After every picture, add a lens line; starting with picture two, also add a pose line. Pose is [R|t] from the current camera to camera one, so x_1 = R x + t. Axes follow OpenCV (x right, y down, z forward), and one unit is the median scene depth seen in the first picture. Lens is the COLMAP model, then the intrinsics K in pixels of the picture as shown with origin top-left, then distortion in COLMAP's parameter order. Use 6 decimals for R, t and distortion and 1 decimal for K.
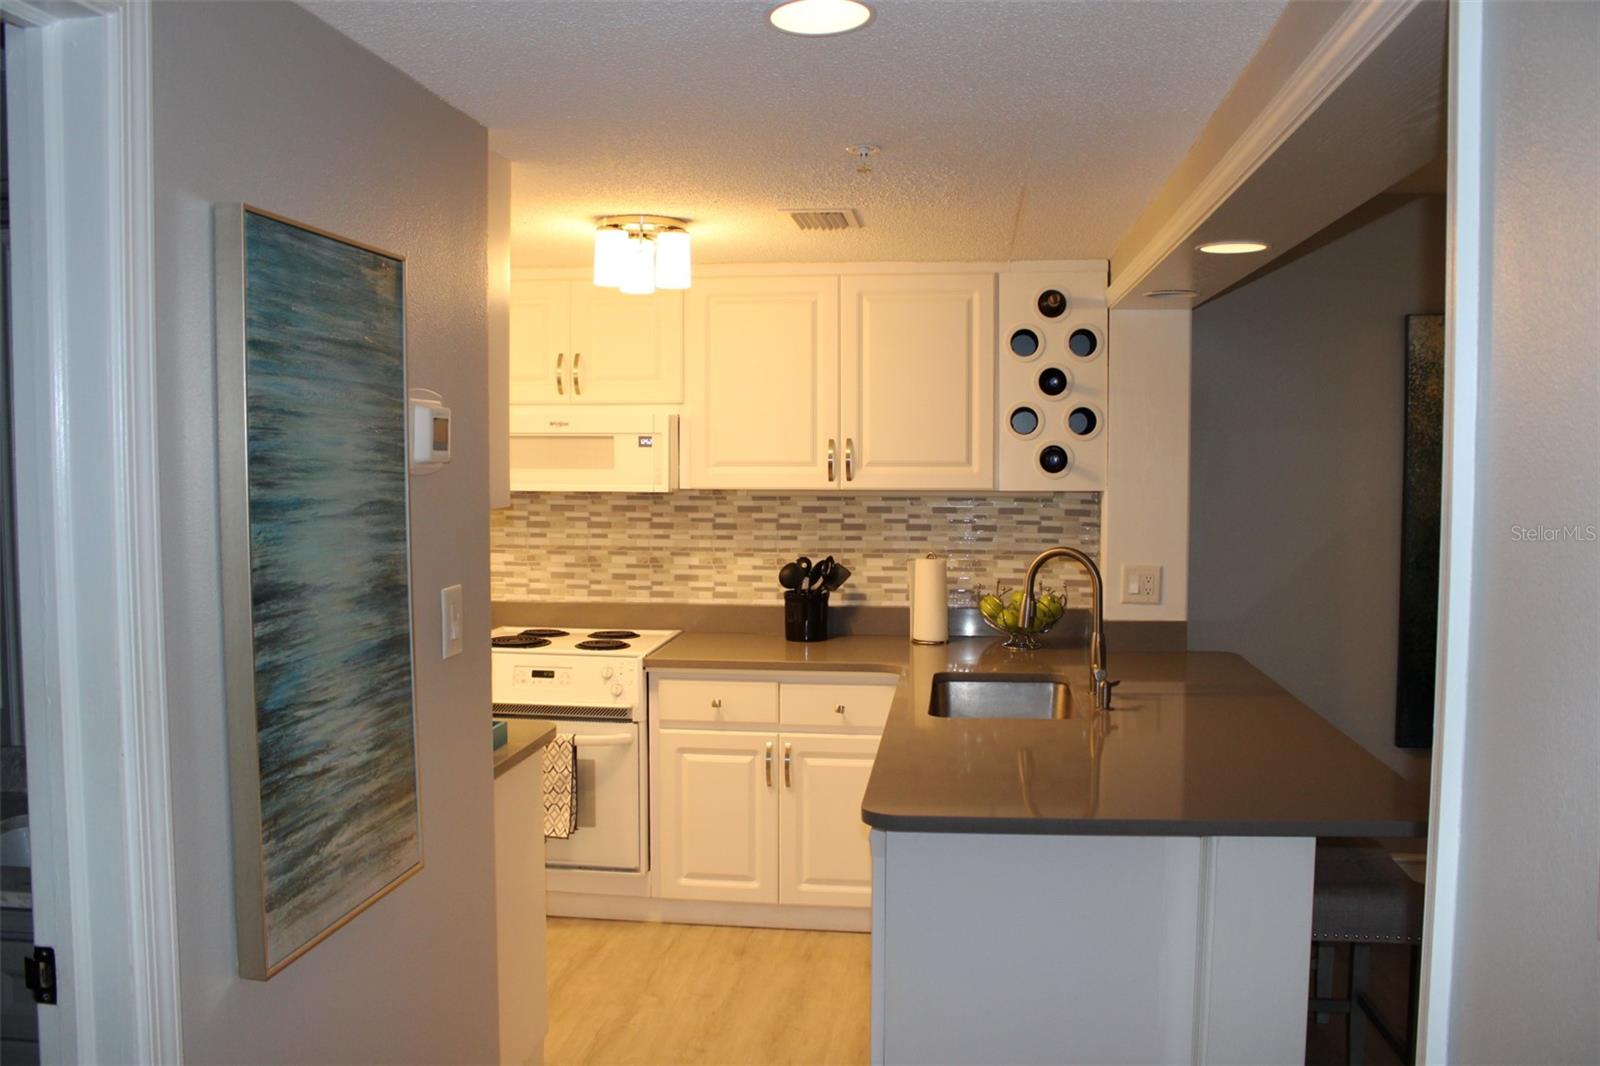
lens RADIAL K [[1334.3, 0, 801.7], [0, 1334.3, 533.2], [0, 0, 1]] dist [-0.166973, 0.153479]
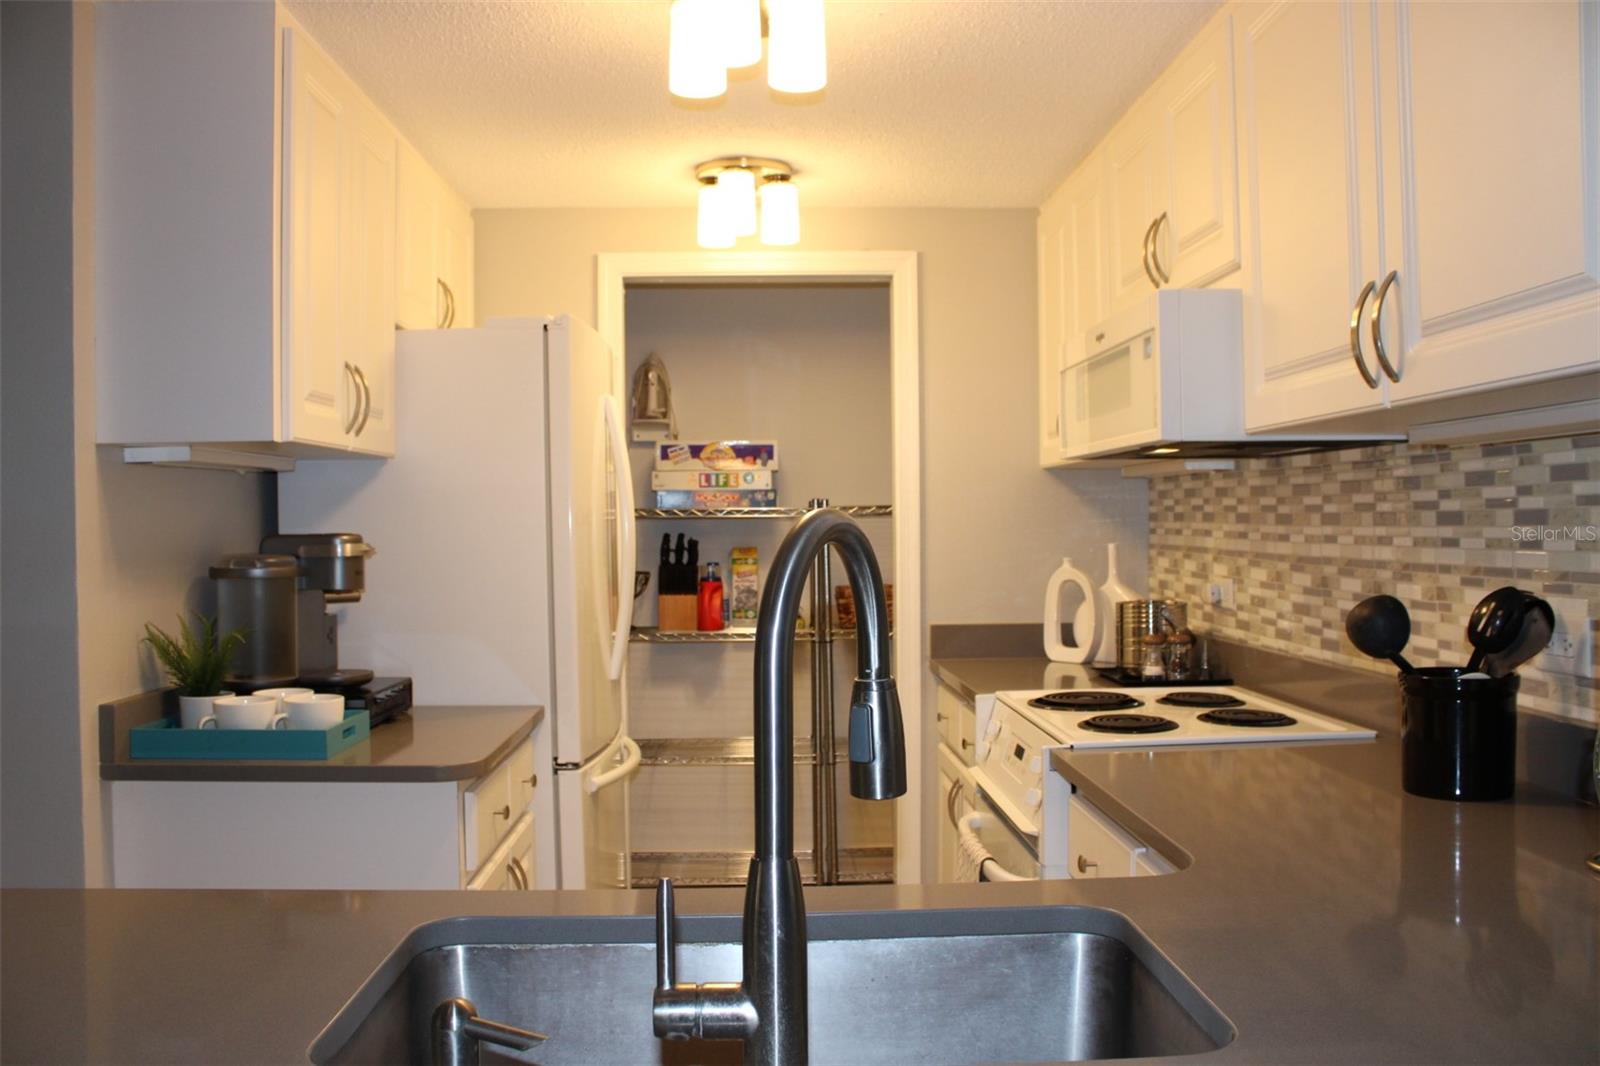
lens RADIAL K [[1334.3, 0, 795.1], [0, 1334.3, 535.7], [0, 0, 1]] dist [-0.166973, 0.153479]
pose [[0.150941, 0.007762, -0.988512, 0.946148], [-0.050580, 0.998720, 0.000119, 0.032273], [0.987248, 0.049981, 0.151140, 1.973124]]
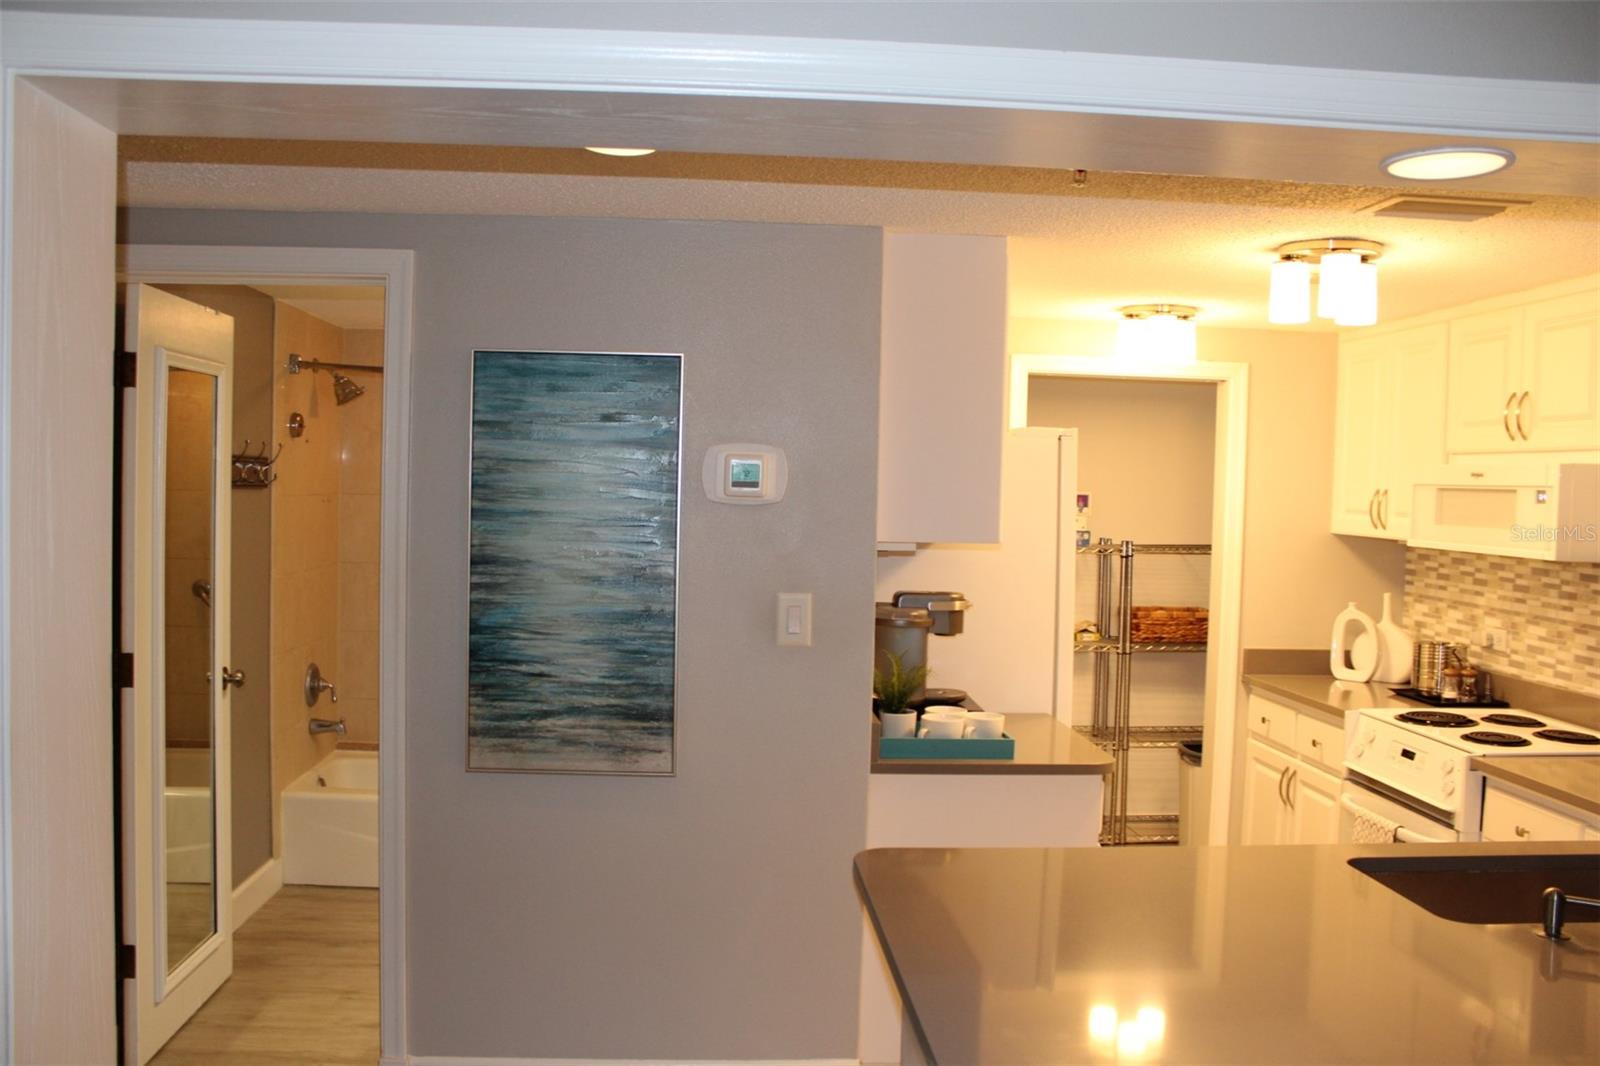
lens RADIAL K [[1334.3, 0, 800.8], [0, 1334.3, 524.9], [0, 0, 1]] dist [-0.166973, 0.153479]
pose [[0.184016, 0.035023, -0.982299, 1.417908], [-0.084841, 0.996201, 0.019625, -0.072975], [0.979255, 0.079728, 0.186288, 1.046519]]
